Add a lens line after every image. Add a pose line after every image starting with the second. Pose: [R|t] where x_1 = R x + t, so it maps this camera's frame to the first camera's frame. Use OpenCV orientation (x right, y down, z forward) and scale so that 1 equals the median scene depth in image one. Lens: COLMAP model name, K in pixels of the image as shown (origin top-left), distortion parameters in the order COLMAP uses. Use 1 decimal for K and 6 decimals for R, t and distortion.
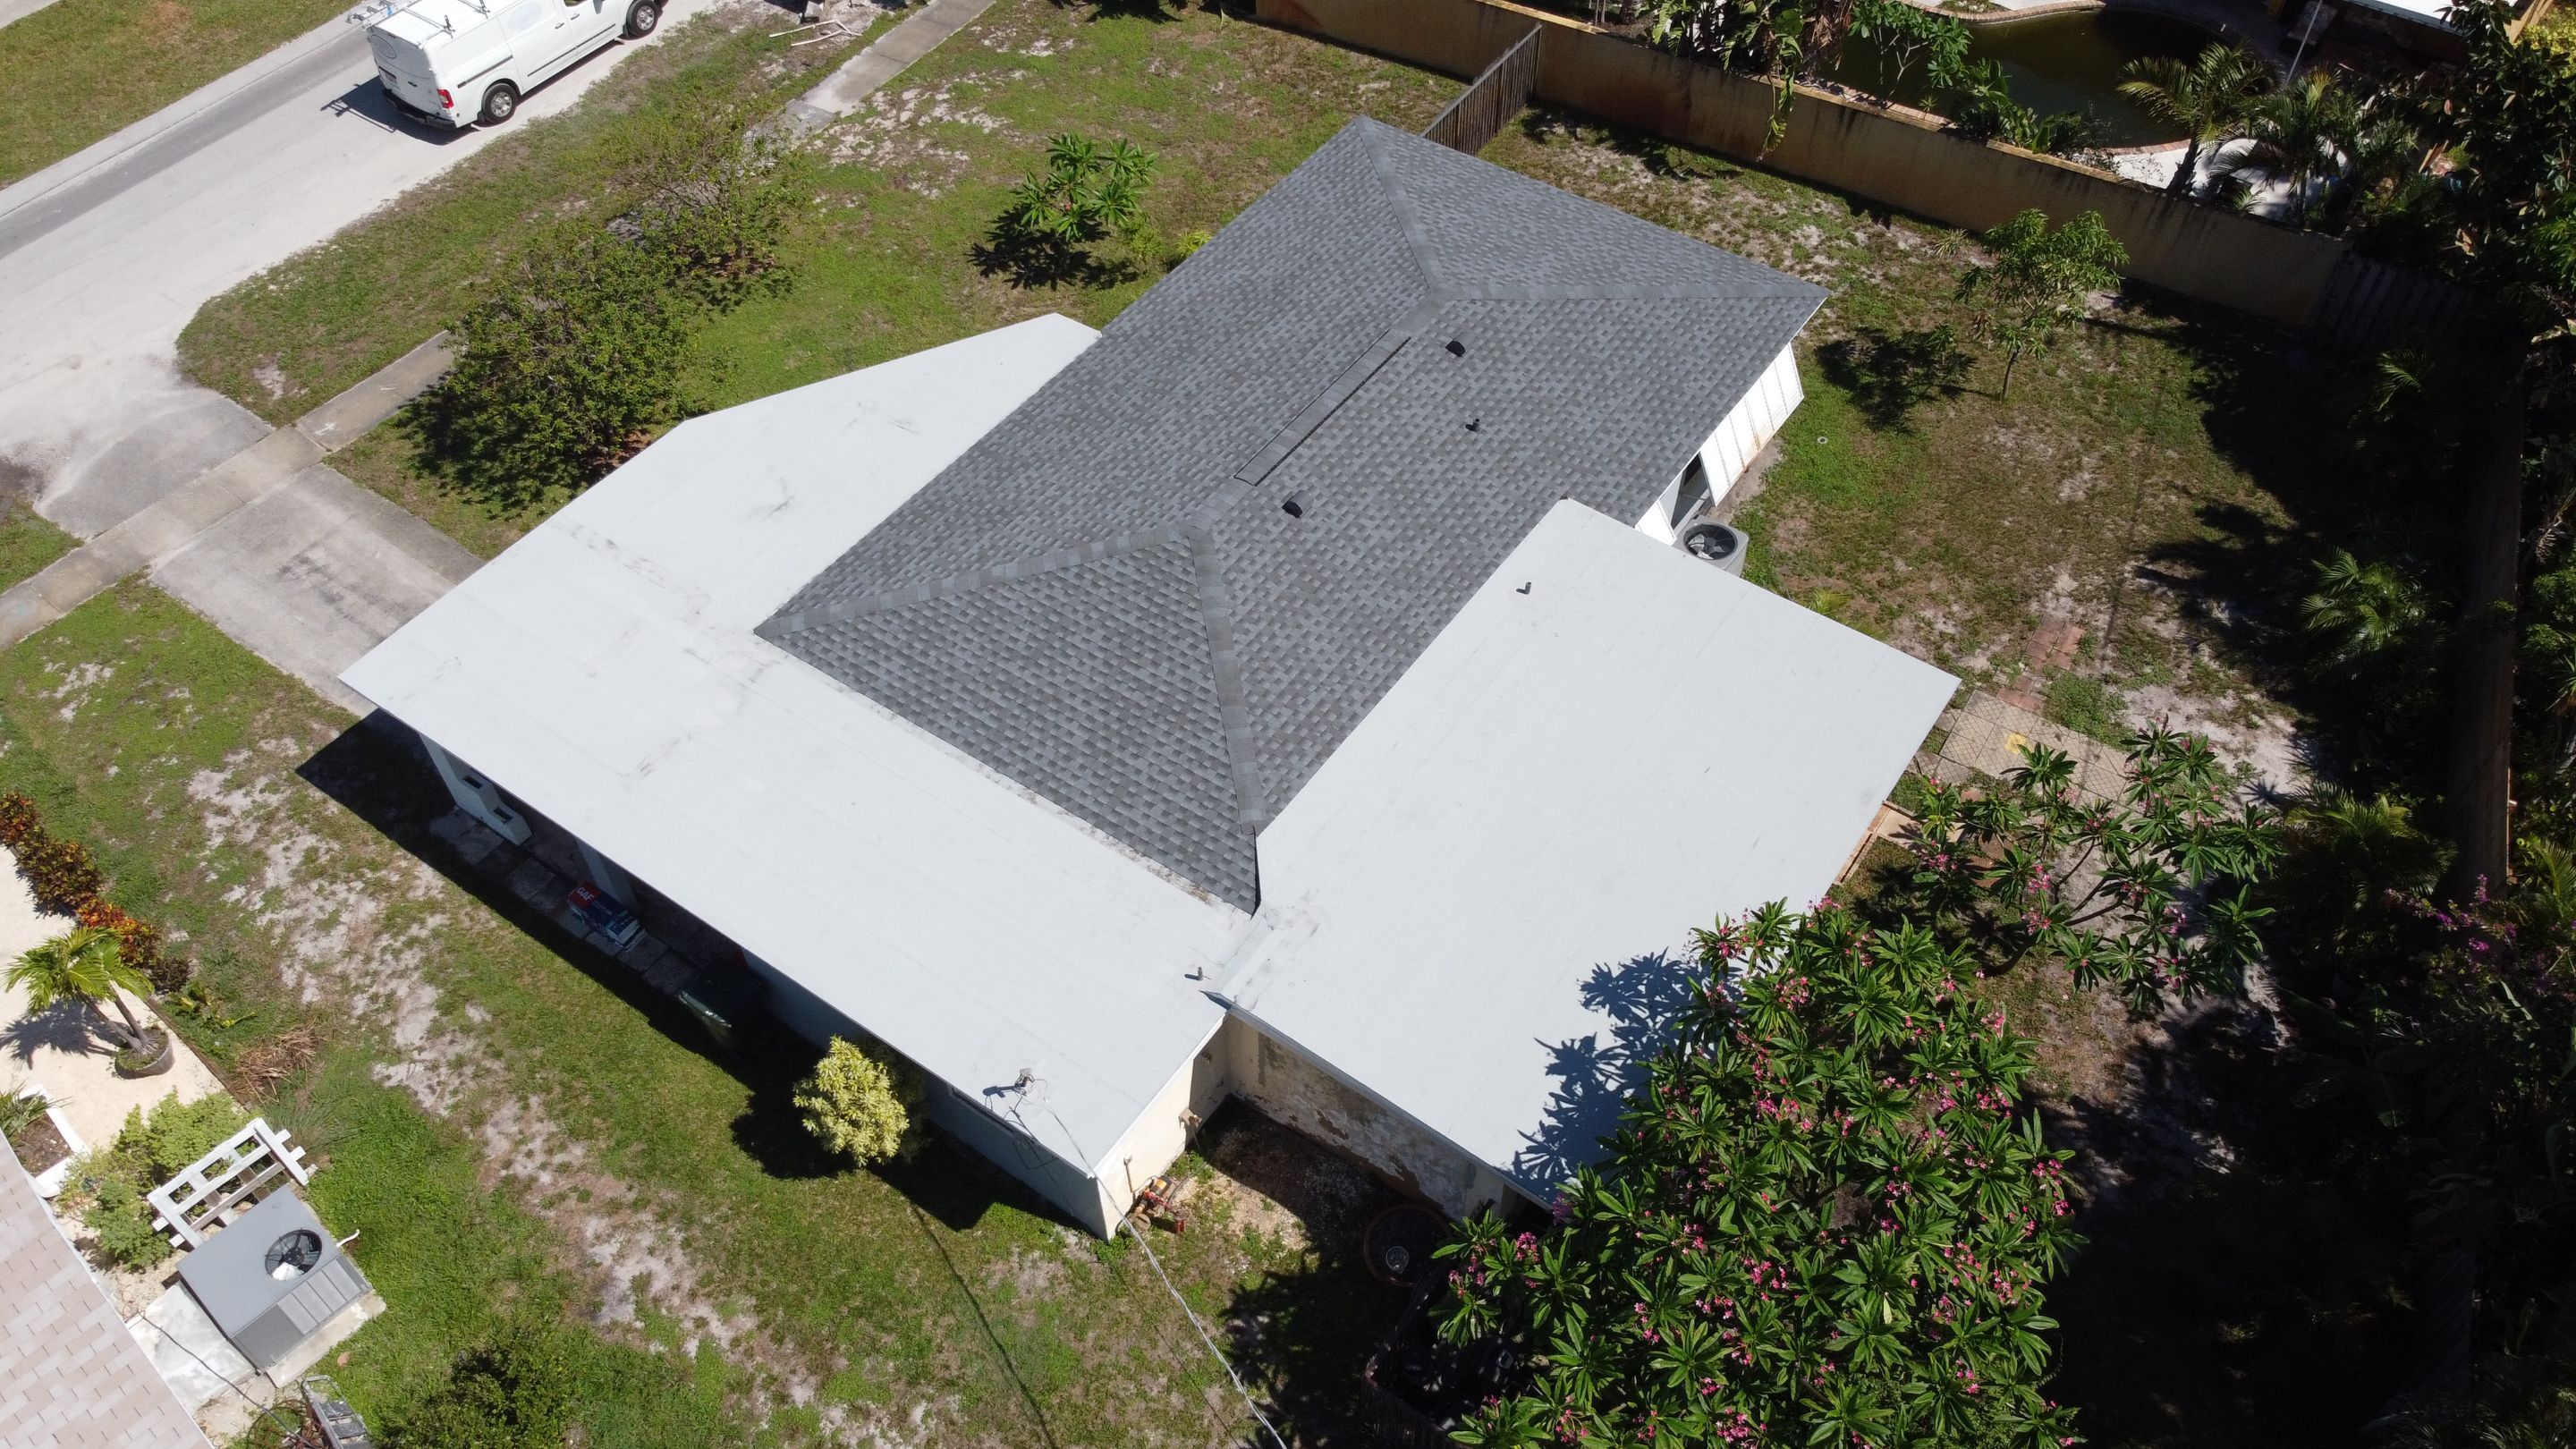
lens RADIAL K [[1951.4, 0, 1291.6], [0, 1951.4, 714.5], [0, 0, 1]] dist [0.009150, -0.017229]
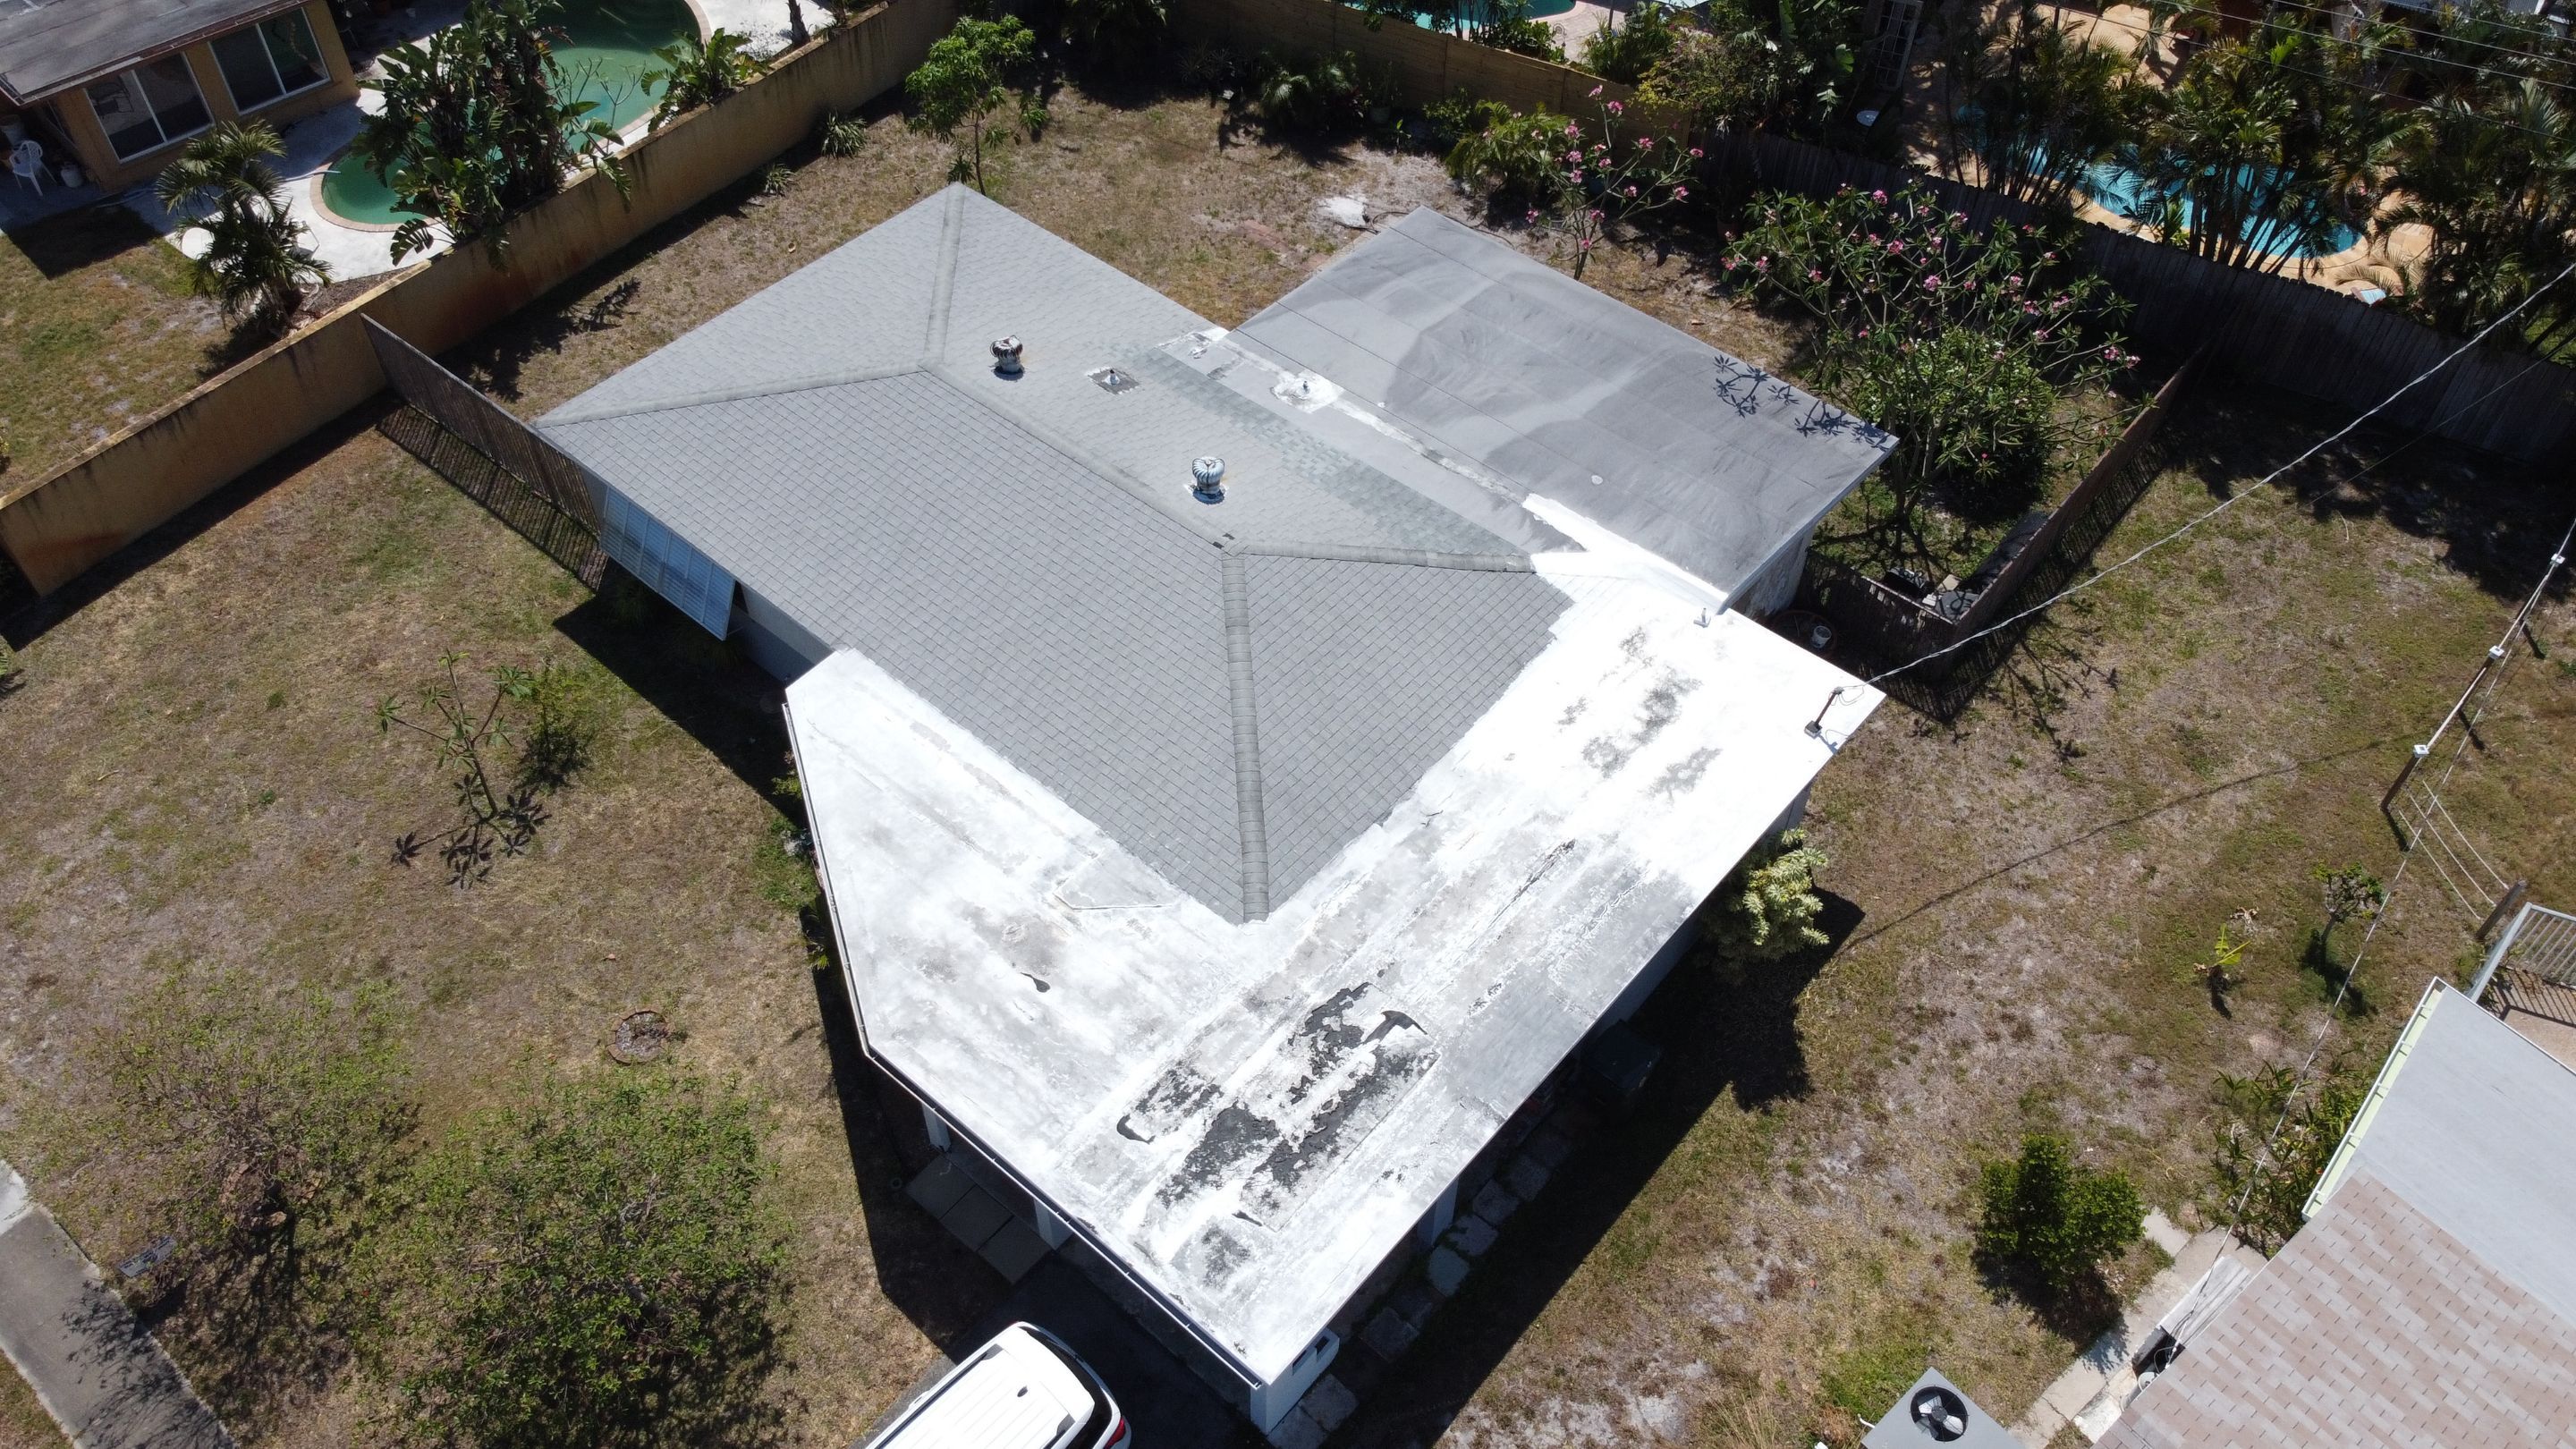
lens RADIAL K [[1951.4, 0, 1284.1], [0, 1951.4, 706.8], [0, 0, 1]] dist [0.009150, -0.017229]
pose [[0.104827, -0.731485, 0.673752, -0.760558], [0.750484, 0.502708, 0.429019, -0.451746], [-0.652522, 0.460667, 0.601665, 0.378038]]
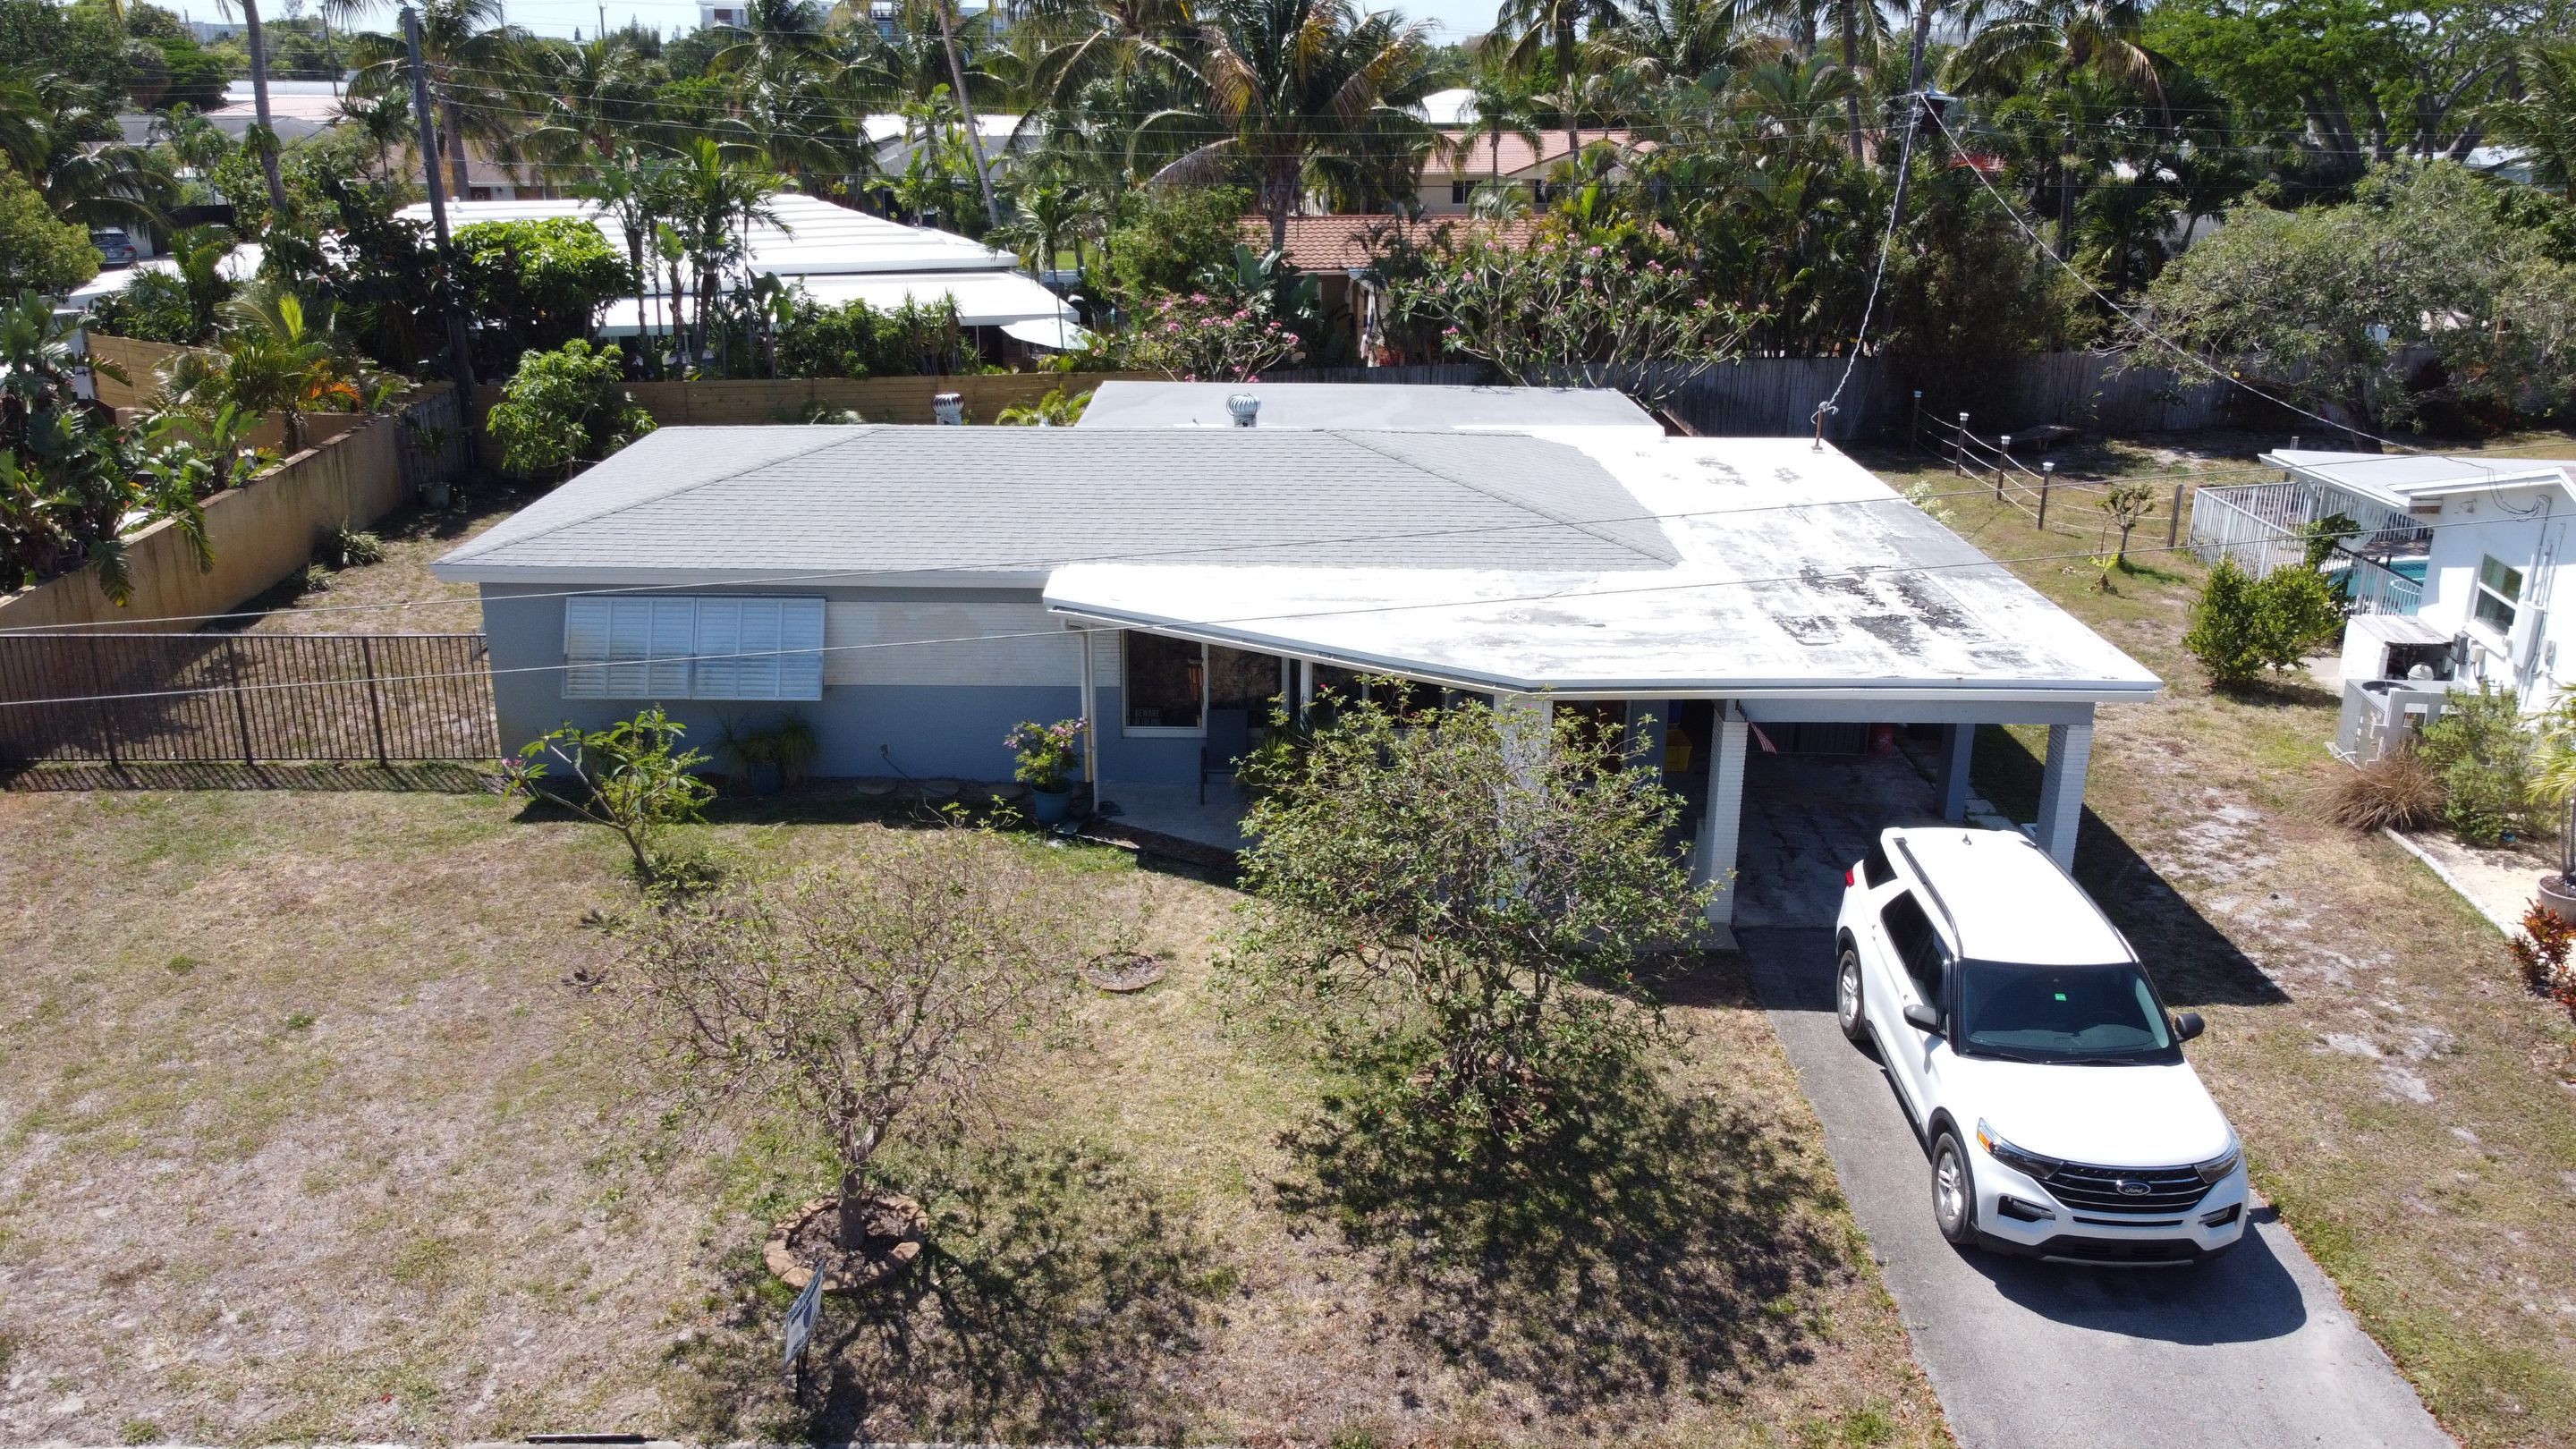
lens RADIAL K [[1951.4, 0, 1285.7], [0, 1951.4, 712.0], [0, 0, 1]] dist [0.009150, -0.017229]
pose [[-0.573992, -0.255229, 0.778069, -0.820580], [0.620561, 0.484363, 0.616682, -0.634060], [-0.534263, 0.836810, -0.119635, 1.192288]]
